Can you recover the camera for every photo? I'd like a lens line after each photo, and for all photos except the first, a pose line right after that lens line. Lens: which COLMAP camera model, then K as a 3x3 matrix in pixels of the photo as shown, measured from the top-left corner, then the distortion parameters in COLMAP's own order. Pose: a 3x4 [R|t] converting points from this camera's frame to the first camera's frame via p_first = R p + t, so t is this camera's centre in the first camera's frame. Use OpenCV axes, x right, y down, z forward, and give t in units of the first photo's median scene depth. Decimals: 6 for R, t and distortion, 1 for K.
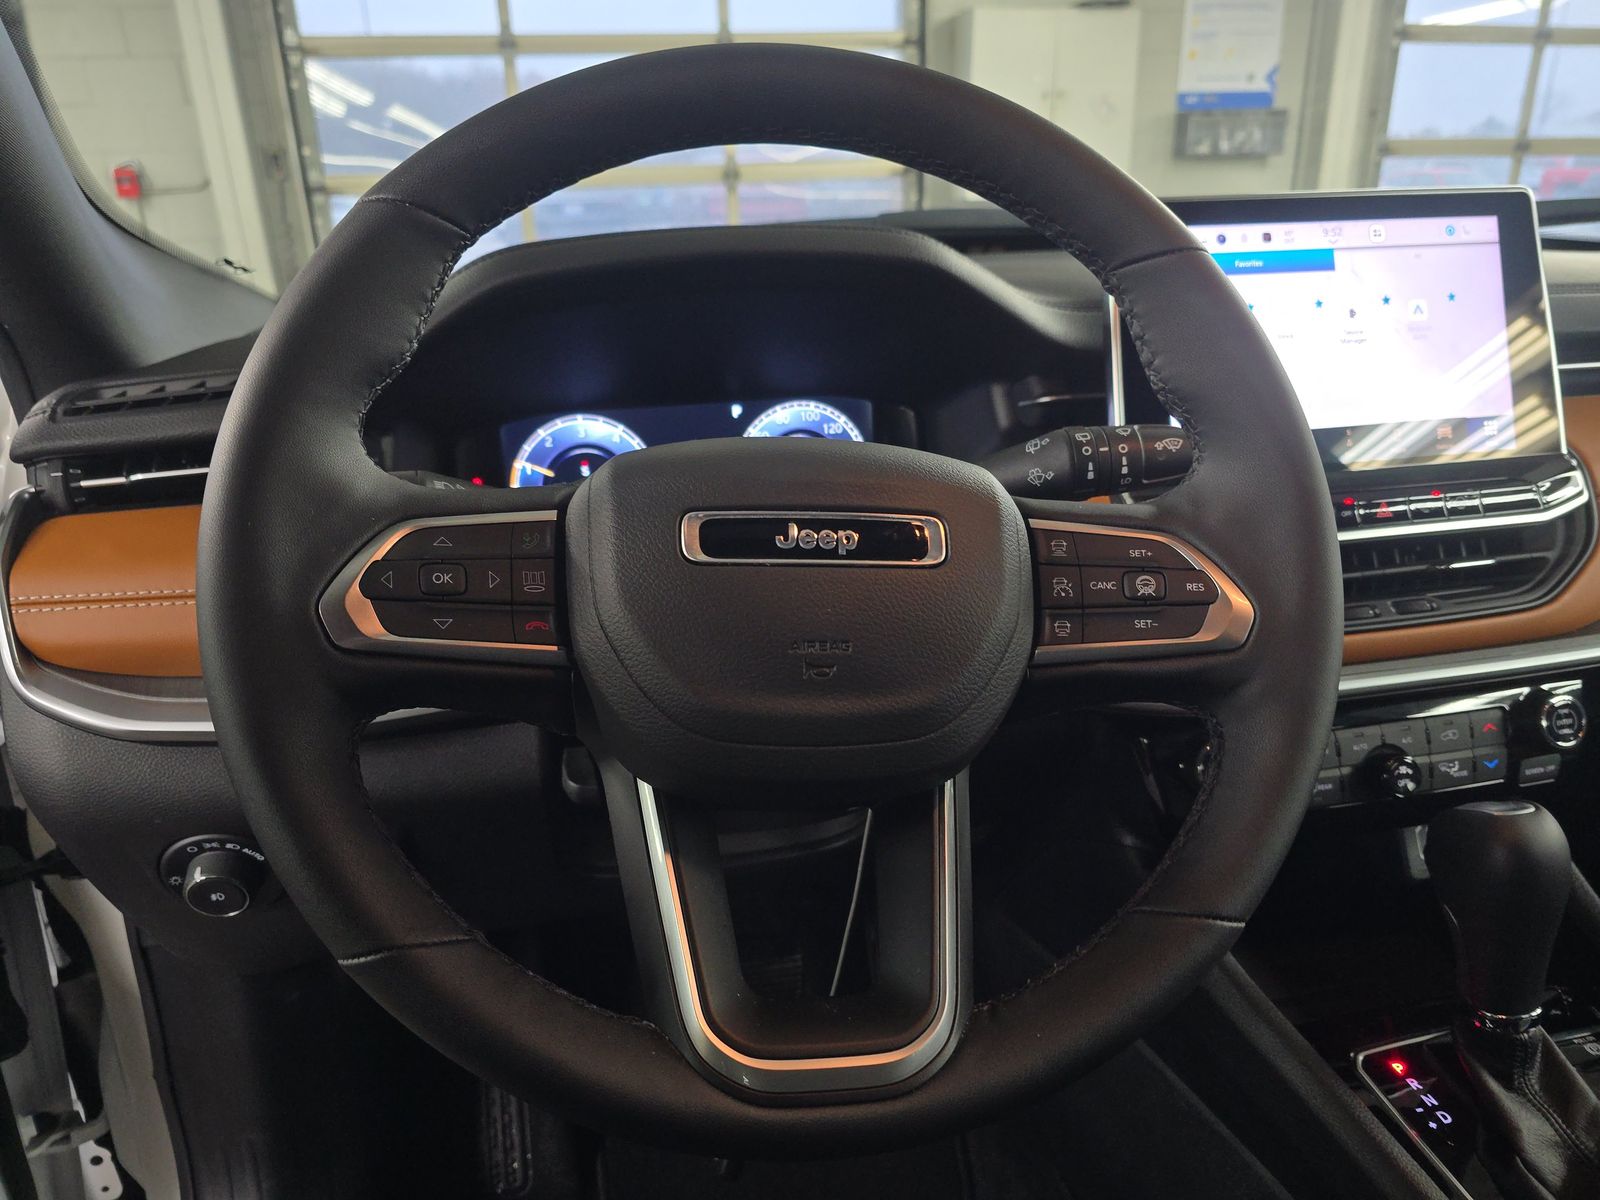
lens RADIAL K [[1072.6, 0, 802.0], [0, 1072.6, 566.9], [0, 0, 1]] dist [0.081283, -0.078072]
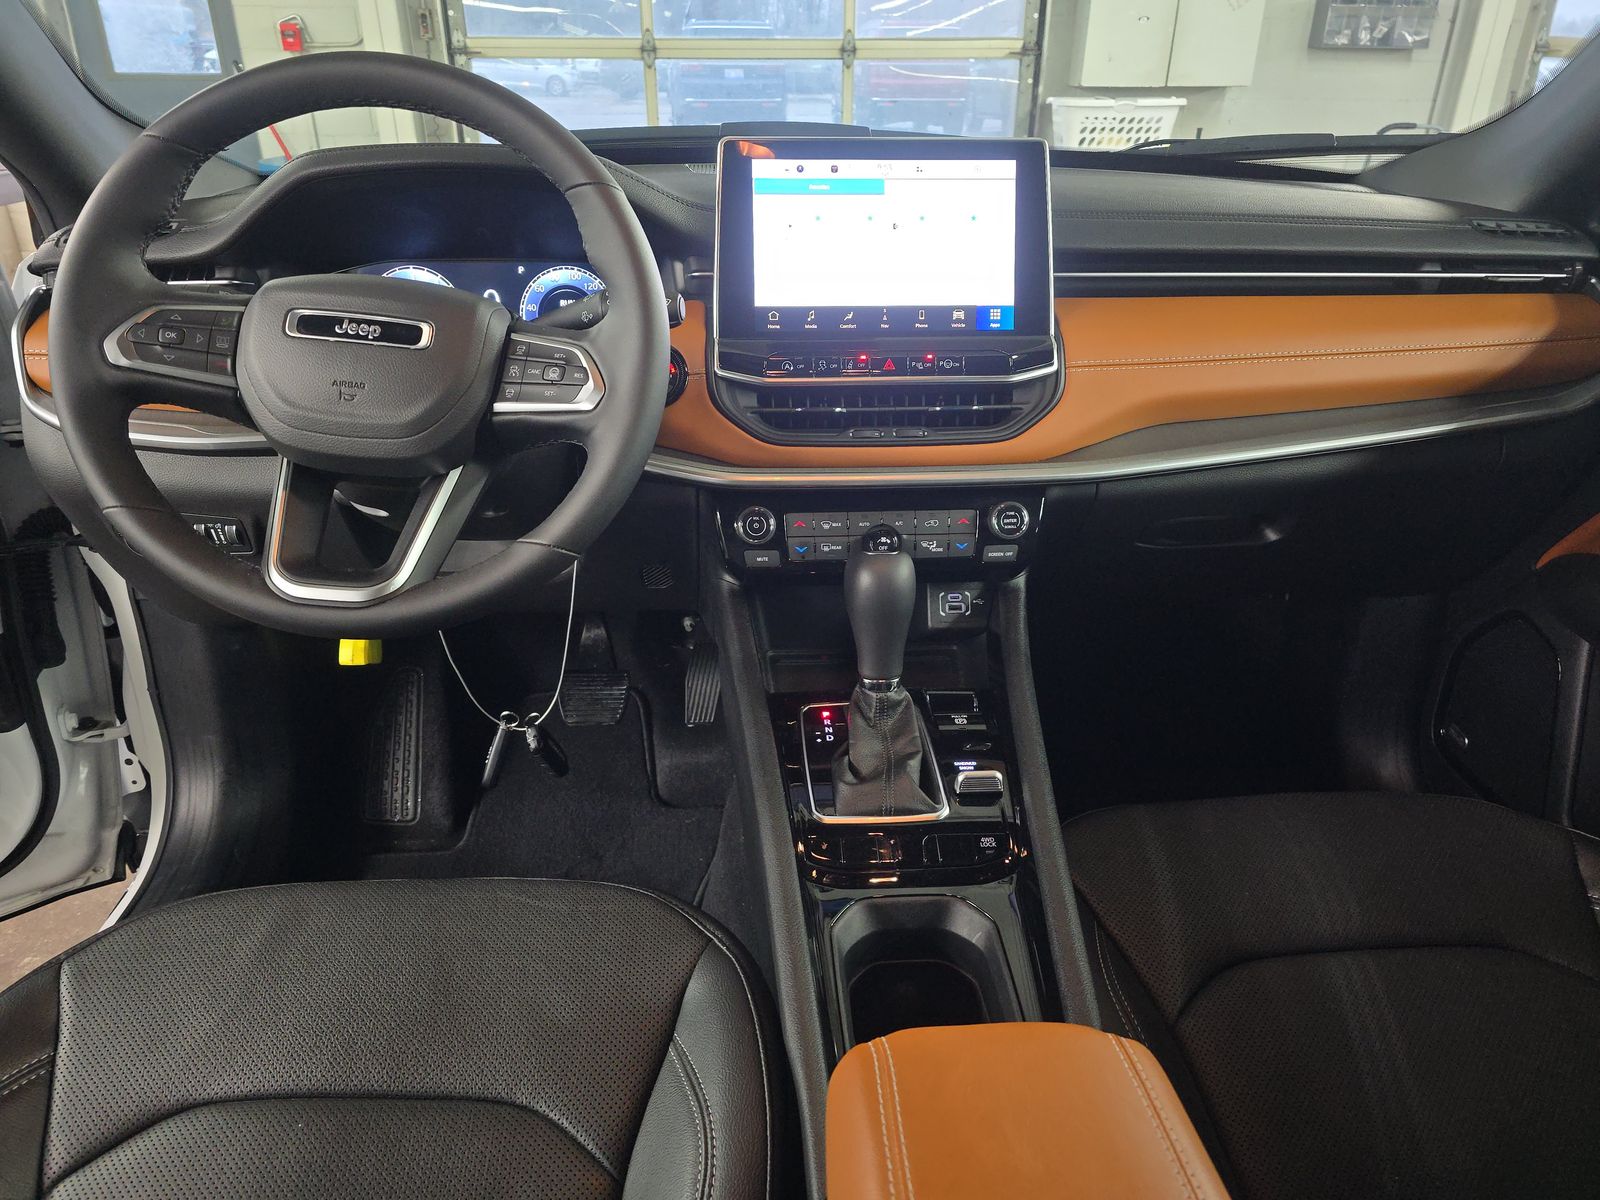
lens RADIAL K [[1070.3, 0, 801.4], [0, 1070.3, 565.3], [0, 0, 1]] dist [0.023517, -0.000086]
pose [[0.989274, 0.092319, -0.113199, 0.499828], [-0.079833, 0.990690, 0.110275, 0.055016], [0.122325, -0.100055, 0.987434, -0.389849]]
